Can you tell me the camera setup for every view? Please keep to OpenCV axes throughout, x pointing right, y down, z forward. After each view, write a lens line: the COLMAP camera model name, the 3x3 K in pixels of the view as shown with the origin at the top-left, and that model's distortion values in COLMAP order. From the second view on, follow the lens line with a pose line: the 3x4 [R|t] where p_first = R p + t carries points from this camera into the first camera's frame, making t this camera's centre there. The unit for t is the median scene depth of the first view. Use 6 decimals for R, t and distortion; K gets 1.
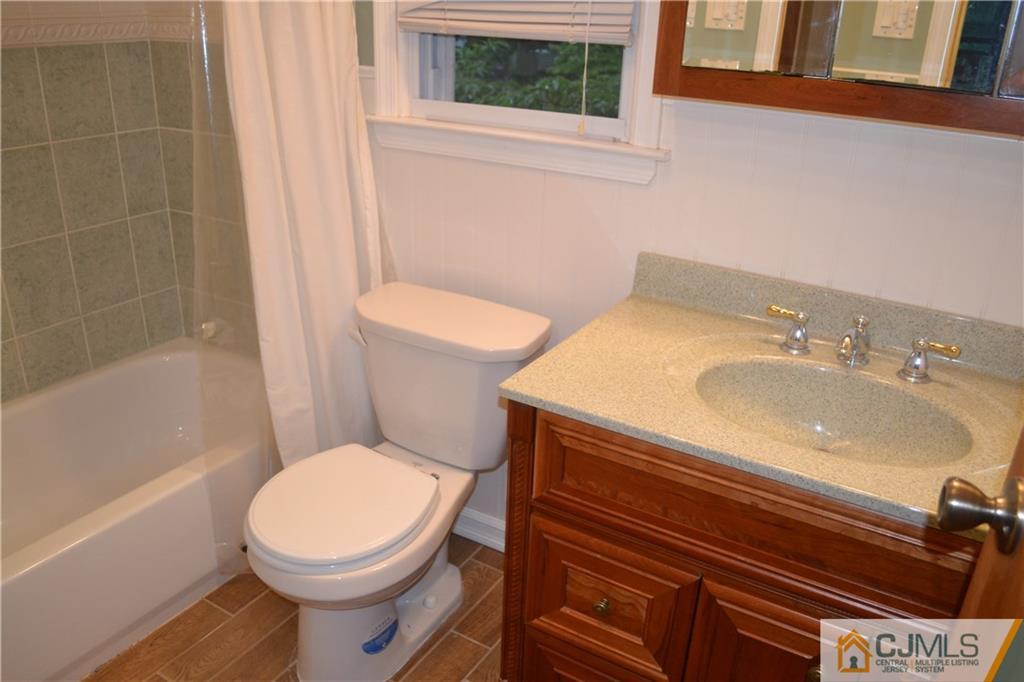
lens RADIAL K [[816.9, 0, 508.5], [0, 816.9, 353.4], [0, 0, 1]] dist [-0.077601, 0.003651]
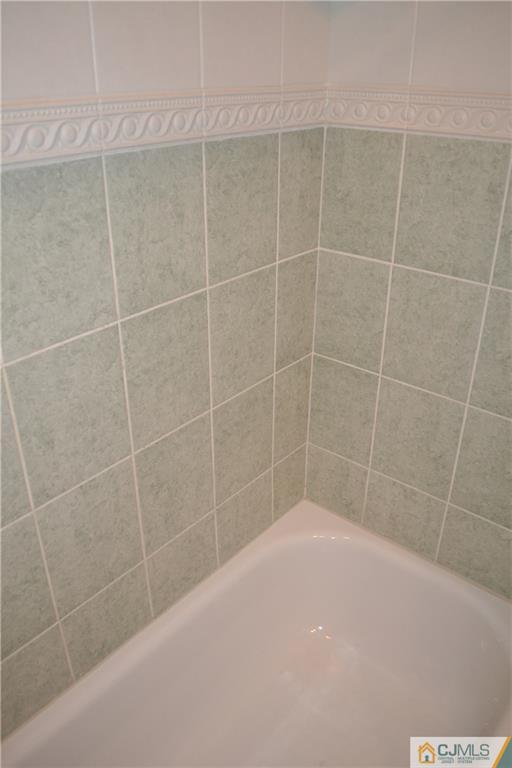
lens RADIAL K [[612.7, 0, 248.0], [0, 612.7, 382.2], [0, 0, 1]] dist [-0.077601, 0.003651]
pose [[0.988330, 0.044695, -0.145625, -0.443170], [-0.033306, 0.996260, 0.079730, -0.218075], [0.148644, -0.073949, 0.986122, 0.470868]]
